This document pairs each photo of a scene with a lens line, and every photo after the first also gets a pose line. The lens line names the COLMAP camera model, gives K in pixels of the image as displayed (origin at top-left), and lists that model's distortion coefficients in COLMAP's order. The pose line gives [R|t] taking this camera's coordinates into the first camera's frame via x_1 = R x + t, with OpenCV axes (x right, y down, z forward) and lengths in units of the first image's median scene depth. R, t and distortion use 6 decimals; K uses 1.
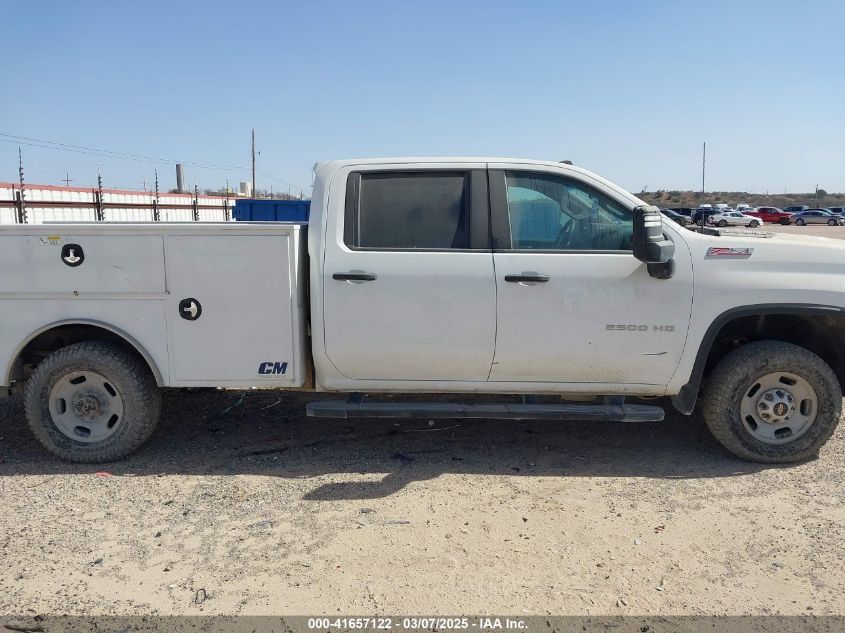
lens RADIAL K [[654.9, 0, 434.4], [0, 654.9, 319.7], [0, 0, 1]] dist [0.001045, 0.005158]
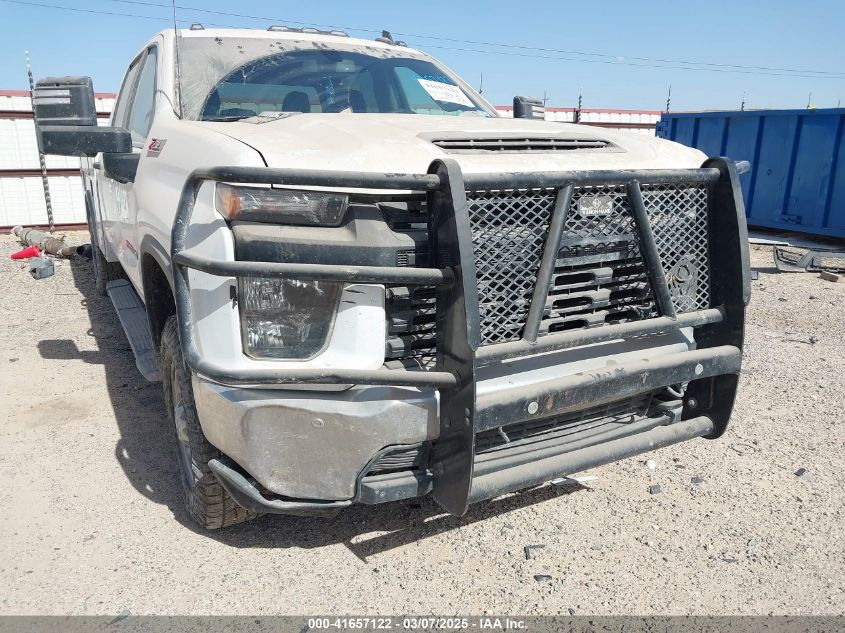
lens RADIAL K [[654.9, 0, 434.4], [0, 654.9, 319.7], [0, 0, 1]] dist [0.001045, 0.005158]
pose [[0.517201, 0.225116, -0.825728, 1.118646], [-0.138872, 0.974077, 0.178576, -0.088353], [0.844522, 0.022311, 0.535056, 0.890189]]
